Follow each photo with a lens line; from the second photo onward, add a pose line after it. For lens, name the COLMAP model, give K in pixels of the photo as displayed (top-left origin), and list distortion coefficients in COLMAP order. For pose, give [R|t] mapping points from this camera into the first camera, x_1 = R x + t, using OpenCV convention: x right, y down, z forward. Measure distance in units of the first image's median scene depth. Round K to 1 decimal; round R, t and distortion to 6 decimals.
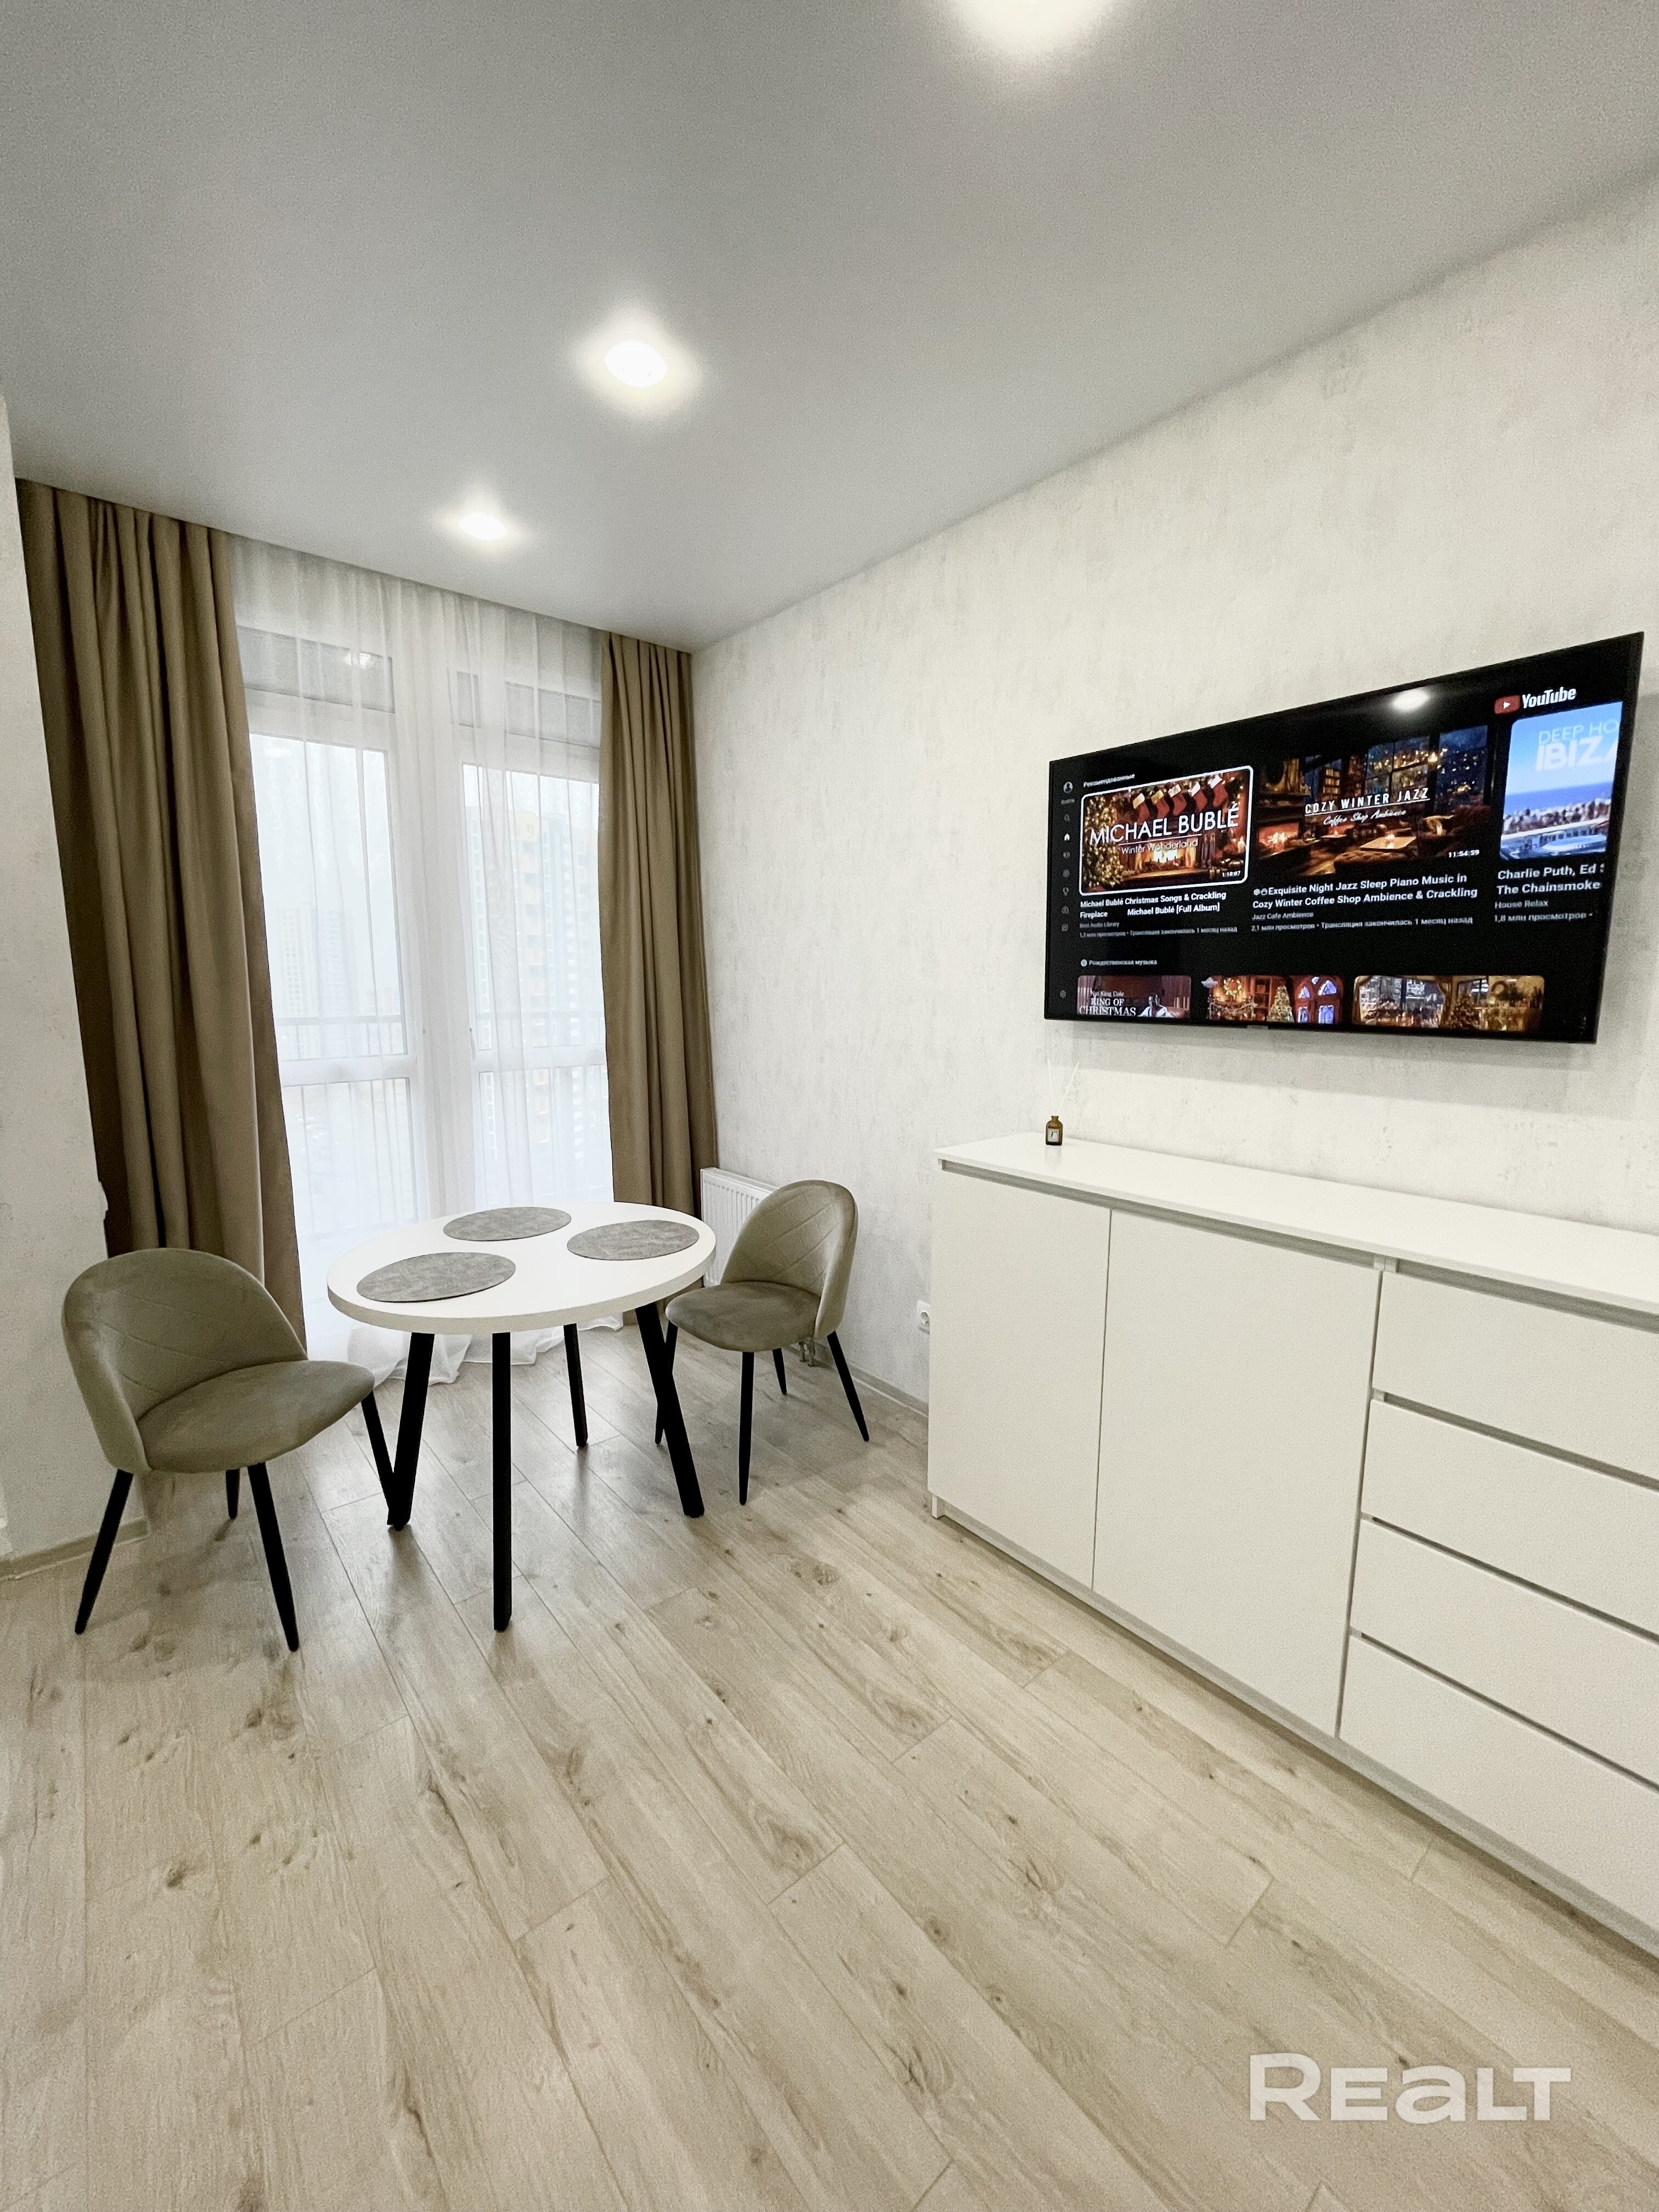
lens RADIAL K [[895.4, 0, 833.8], [0, 895.4, 1108.6], [0, 0, 1]] dist [-0.001180, -0.000516]
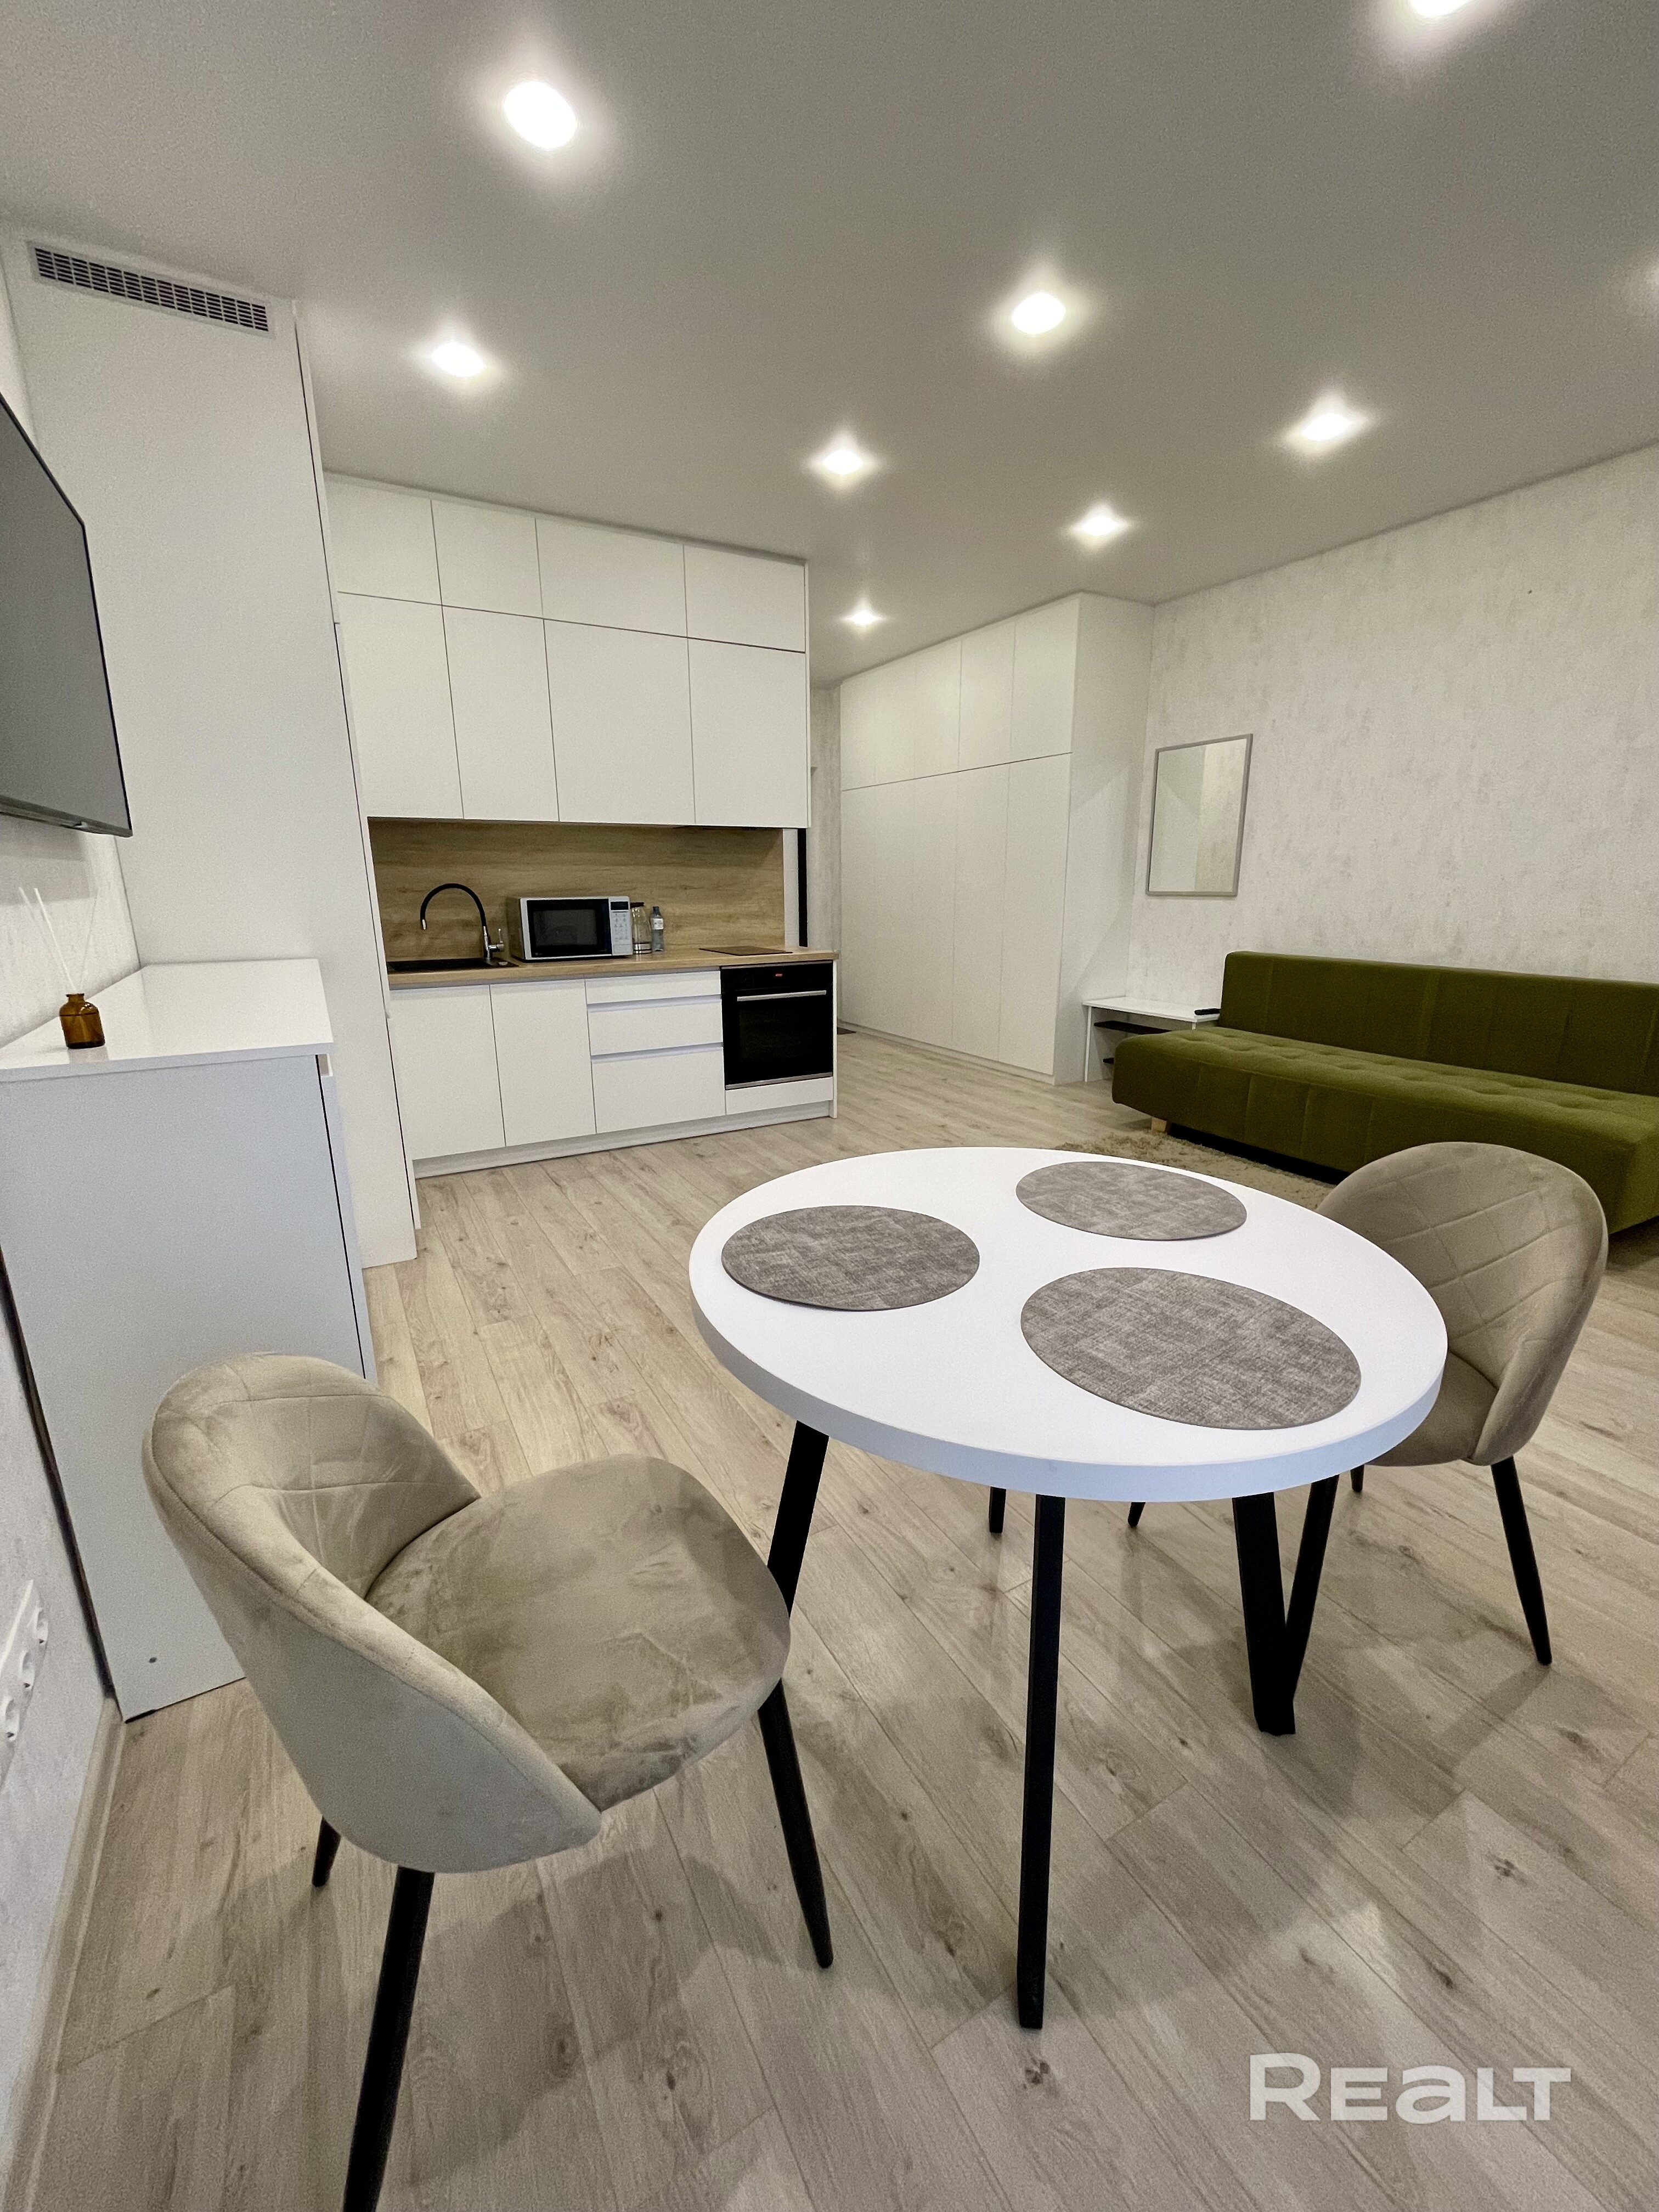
lens RADIAL K [[895.4, 0, 842.5], [0, 895.4, 1106.3], [0, 0, 1]] dist [-0.001180, -0.000516]
pose [[-0.986739, -0.038313, 0.157731, -0.352502], [0.026178, 0.921459, 0.387593, -0.148668], [-0.160193, 0.386582, -0.908236, 1.700816]]
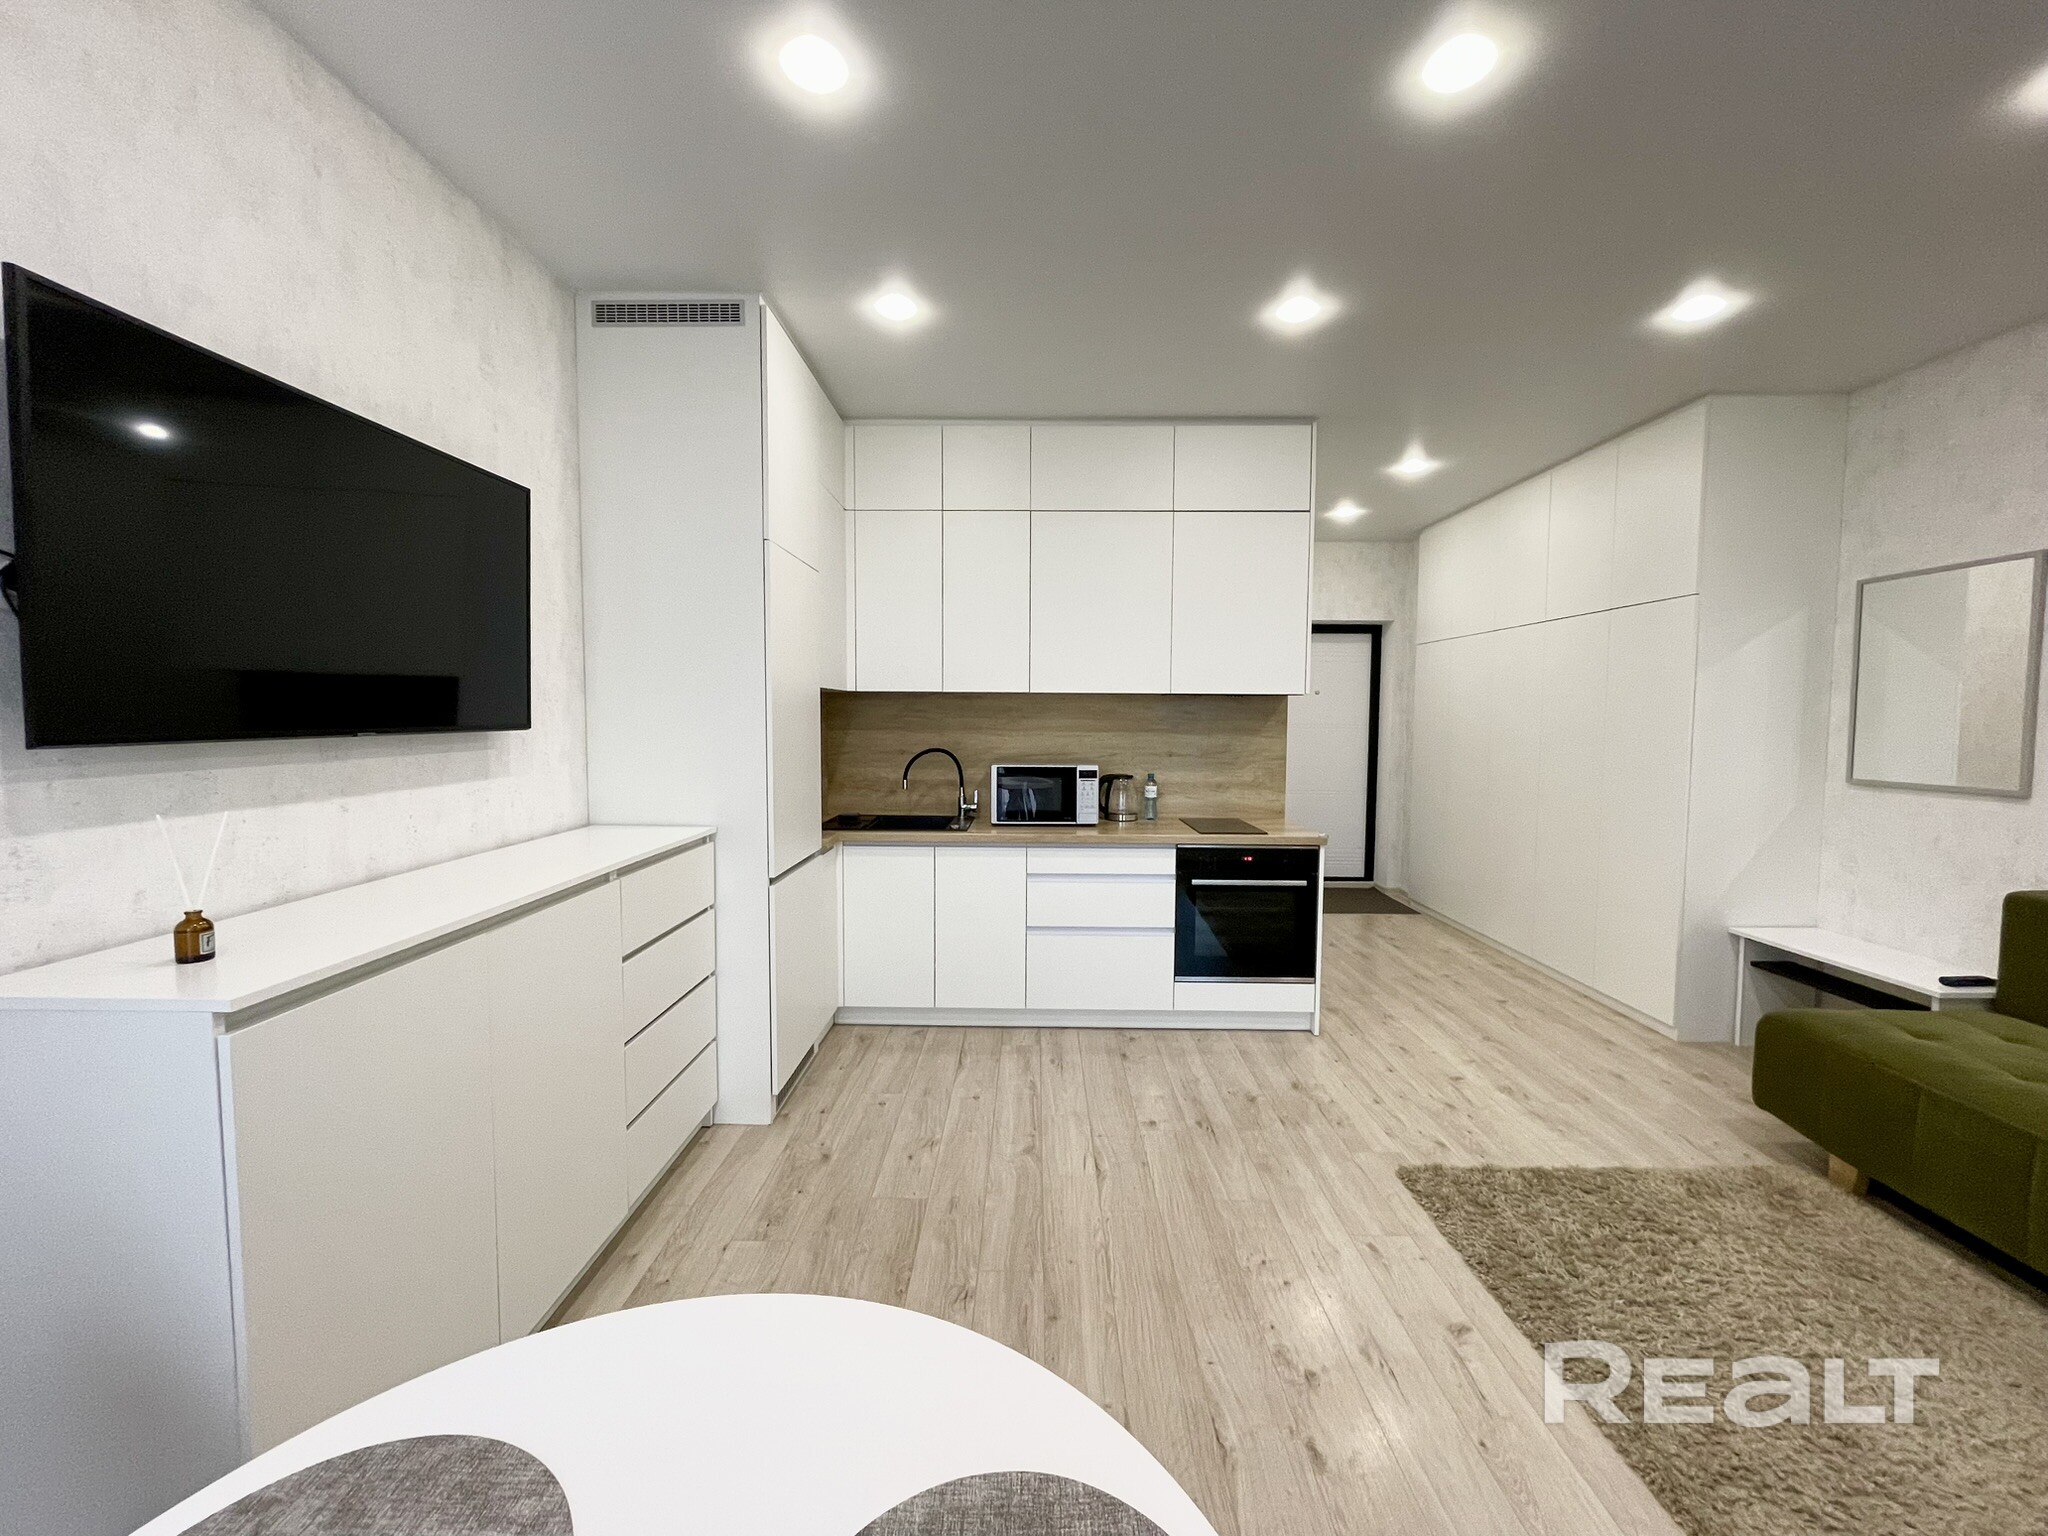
lens RADIAL K [[829.0, 0, 1025.2], [0, 829.0, 762.7], [0, 0, 1]] dist [-0.001180, -0.000516]
pose [[-0.760527, -0.047388, 0.647575, -0.622254], [0.086999, 0.980904, 0.173953, -0.150490], [-0.643452, 0.188634, -0.741881, 1.183247]]
